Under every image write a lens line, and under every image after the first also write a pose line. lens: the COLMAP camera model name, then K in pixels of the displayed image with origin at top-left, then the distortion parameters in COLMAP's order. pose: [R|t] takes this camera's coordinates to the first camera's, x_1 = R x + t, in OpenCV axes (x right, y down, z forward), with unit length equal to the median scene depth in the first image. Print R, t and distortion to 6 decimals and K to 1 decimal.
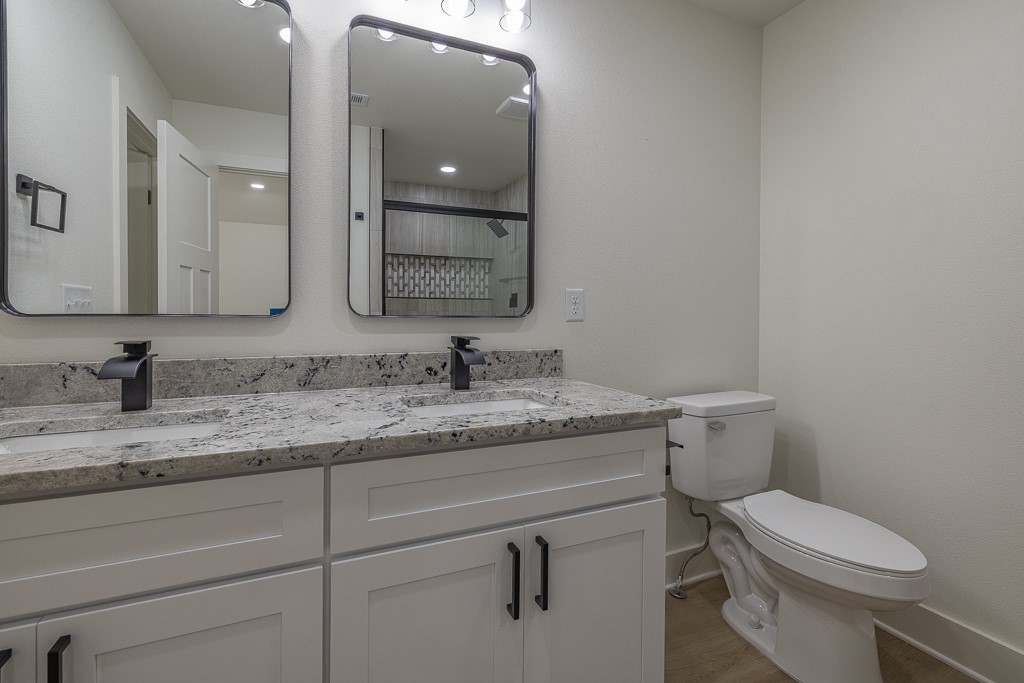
lens RADIAL K [[443.1, 0, 508.7], [0, 443.1, 312.5], [0, 0, 1]] dist [0.000665, 0.000422]
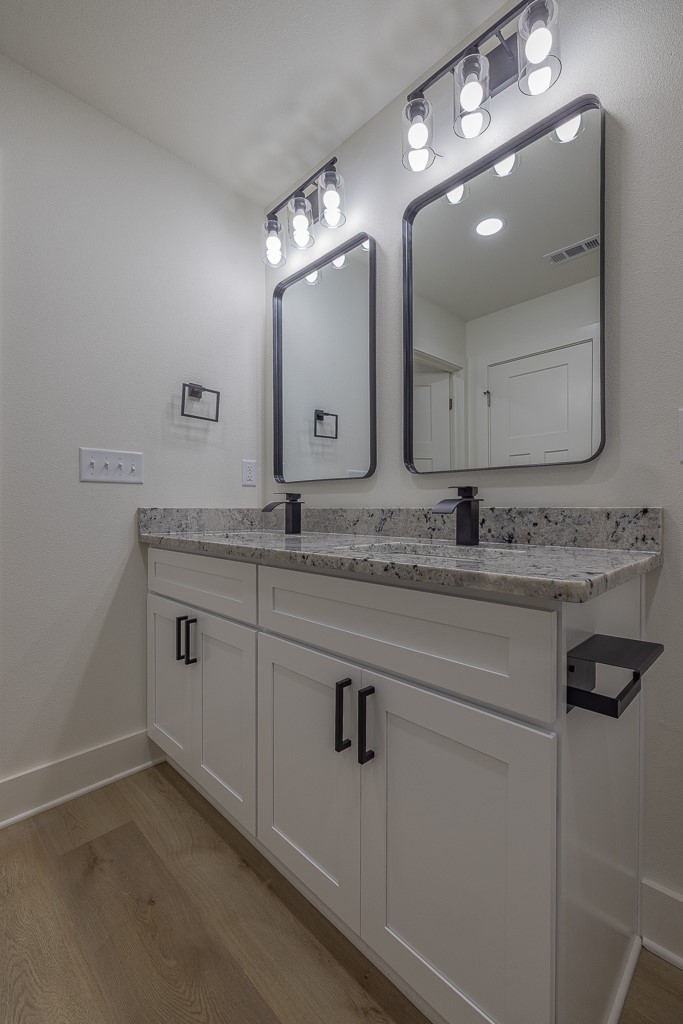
lens RADIAL K [[443.1, 0, 345.3], [0, 443.1, 515.6], [0, 0, 1]] dist [0.000665, 0.000422]
pose [[0.369204, 0.010918, -0.929284, 0.614130], [0.005402, 0.999889, 0.013893, 0.095400], [0.929333, -0.010150, 0.369104, 0.422540]]
